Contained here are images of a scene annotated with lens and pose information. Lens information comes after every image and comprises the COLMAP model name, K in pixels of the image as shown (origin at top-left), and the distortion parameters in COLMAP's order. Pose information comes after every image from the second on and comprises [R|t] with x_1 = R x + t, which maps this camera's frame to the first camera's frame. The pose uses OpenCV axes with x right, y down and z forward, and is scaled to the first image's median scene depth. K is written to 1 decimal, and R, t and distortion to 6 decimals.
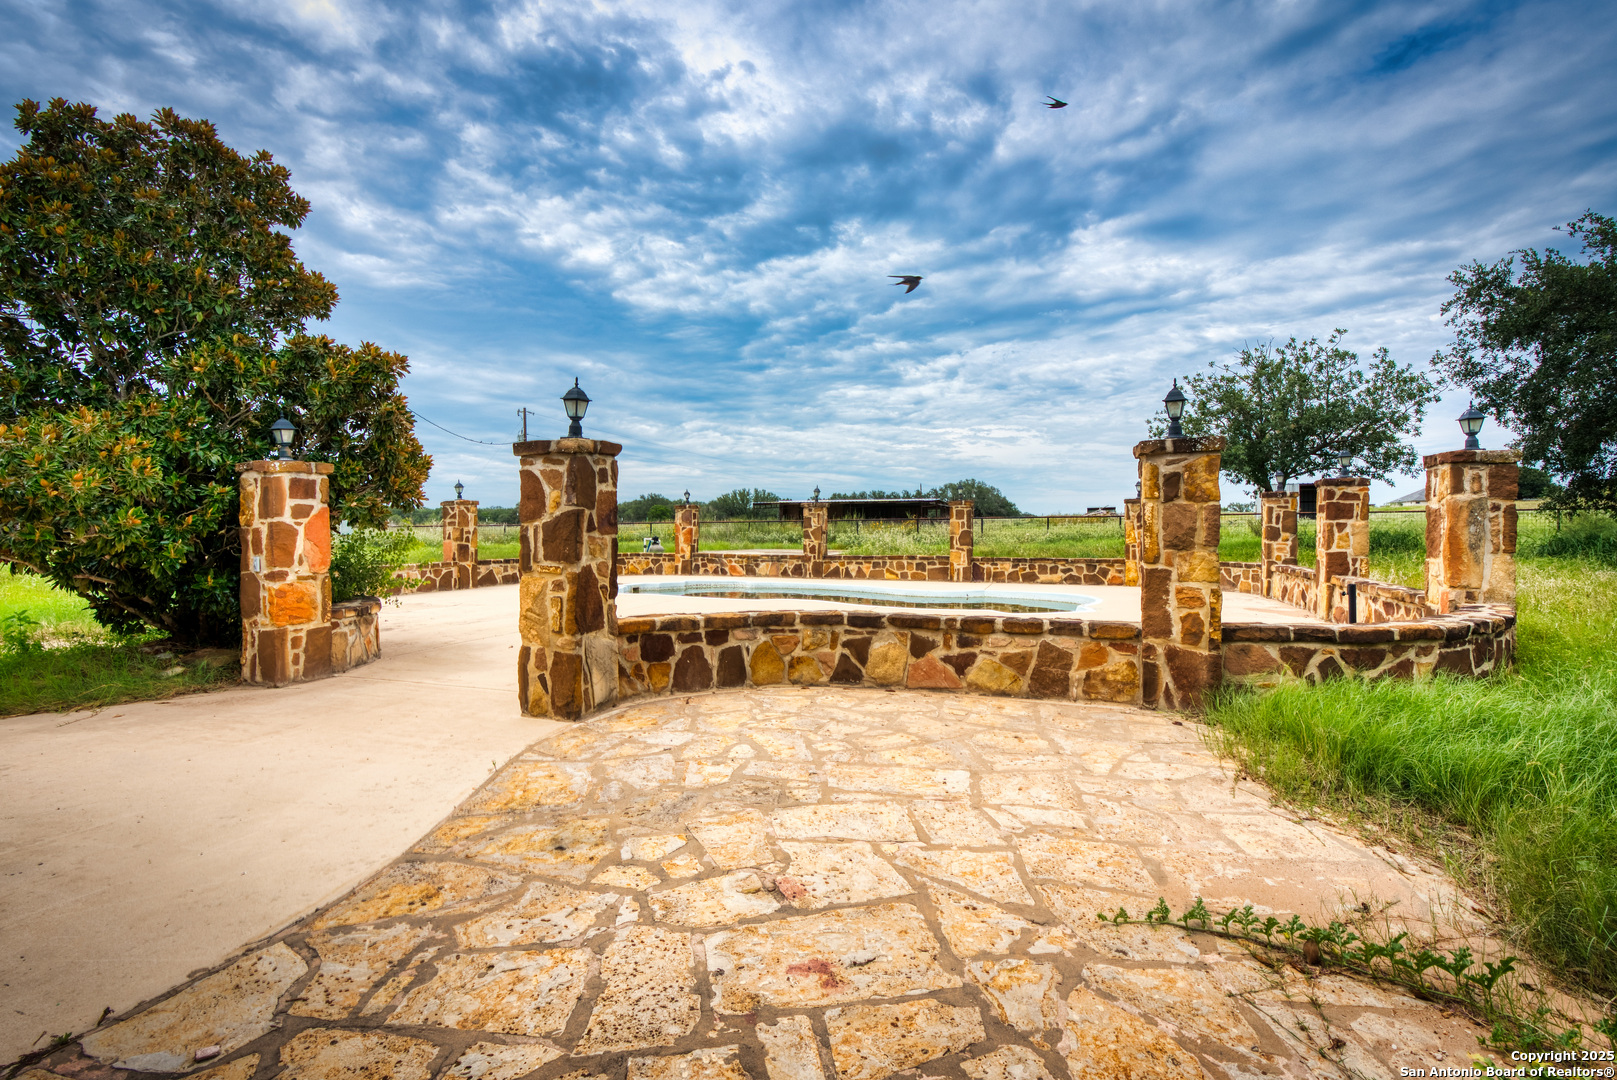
lens RADIAL K [[737.3, 0, 814.6], [0, 737.3, 531.9], [0, 0, 1]] dist [-0.007488, 0.001186]
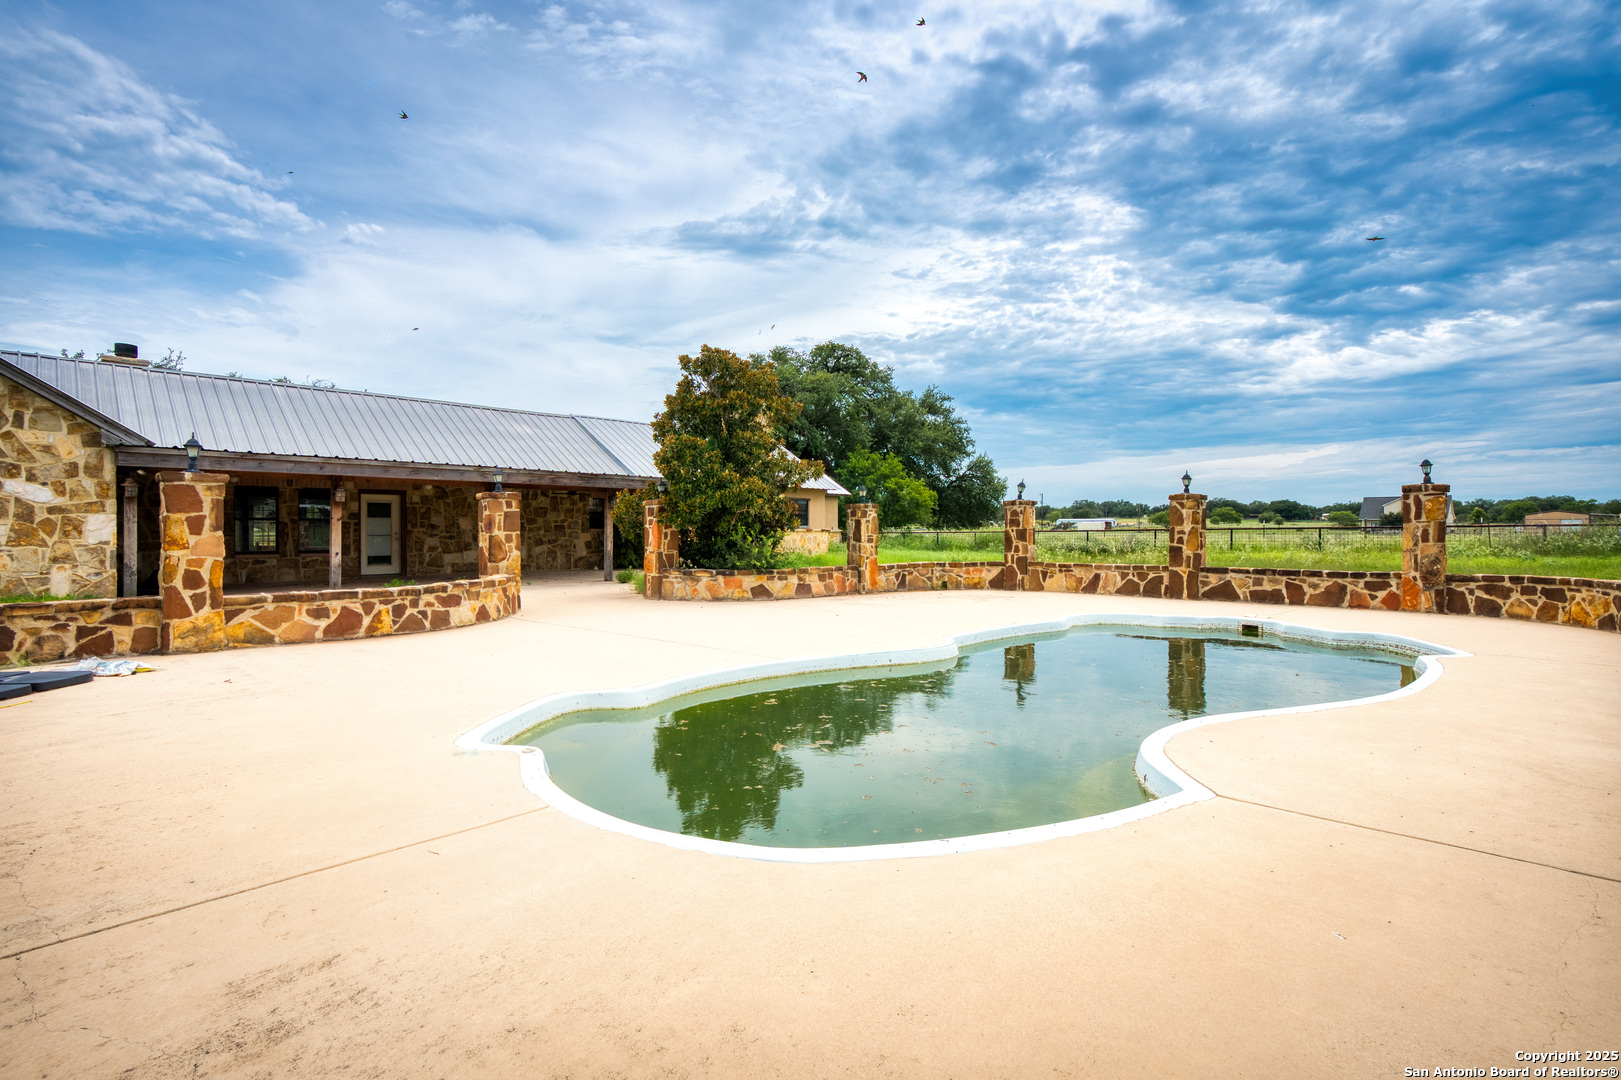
lens RADIAL K [[739.1, 0, 813.6], [0, 739.1, 527.2], [0, 0, 1]] dist [-0.007488, 0.001186]
pose [[-0.390974, 0.000619, -0.920402, 0.451278], [0.000475, 1.000000, 0.000471, -0.005707], [0.920402, -0.000253, -0.390974, 0.900466]]
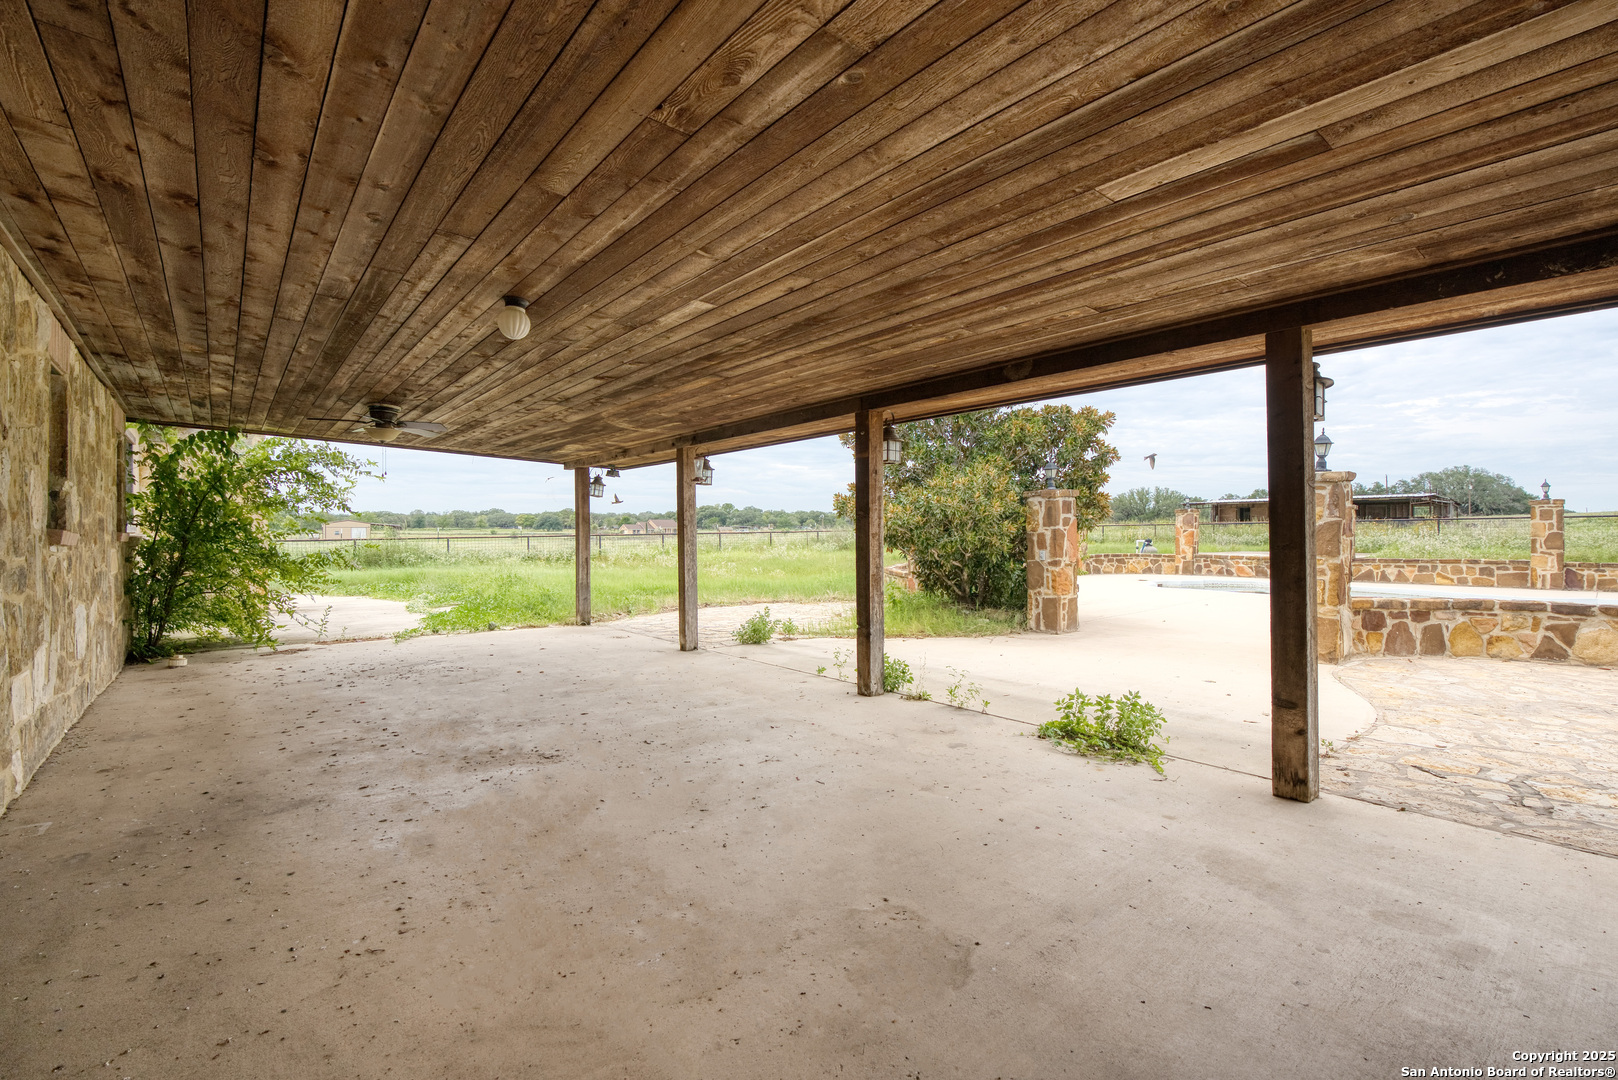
lens RADIAL K [[737.8, 0, 807.6], [0, 737.8, 539.6], [0, 0, 1]] dist [-0.007488, 0.001186]
pose [[0.871914, 0.002364, -0.489653, -0.160057], [0.001284, 0.999974, 0.007114, -0.000987], [0.489658, -0.006832, 0.871888, -0.238463]]
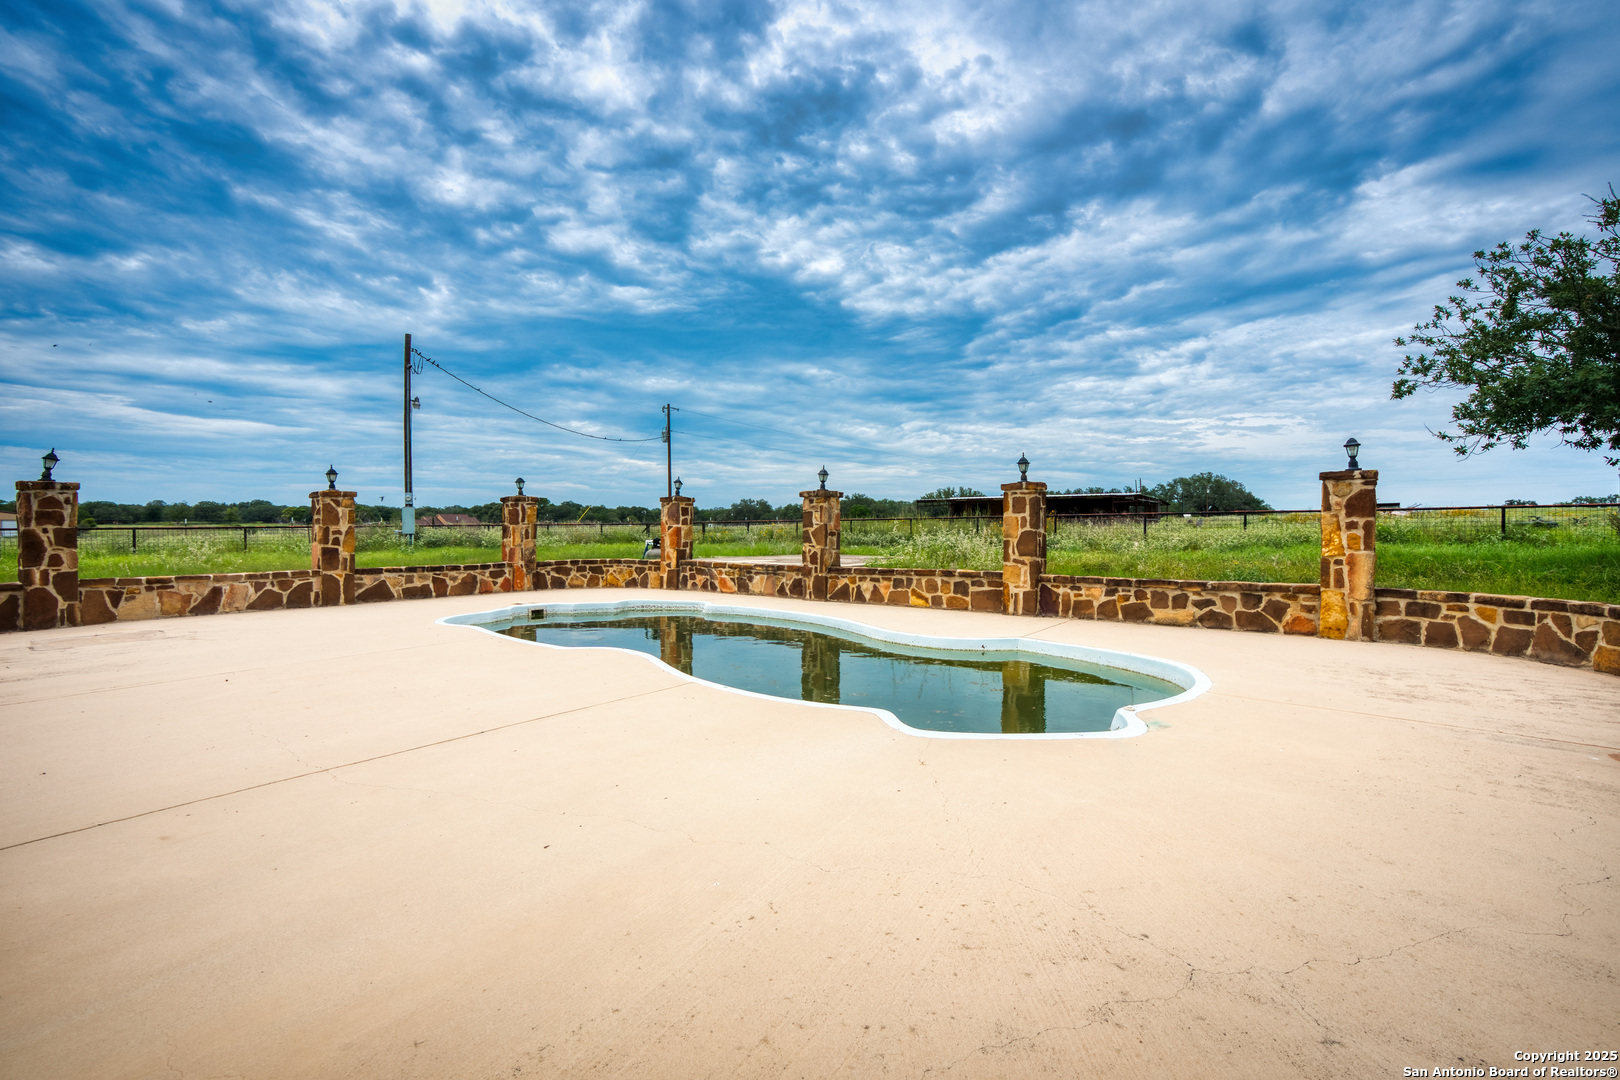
lens RADIAL K [[738.7, 0, 814.1], [0, 738.7, 543.7], [0, 0, 1]] dist [-0.007488, 0.001186]
pose [[0.958068, 0.006683, -0.286463, 0.220527], [-0.002188, 0.999869, 0.016009, -0.001153], [0.286532, -0.014711, 0.957958, 0.384409]]
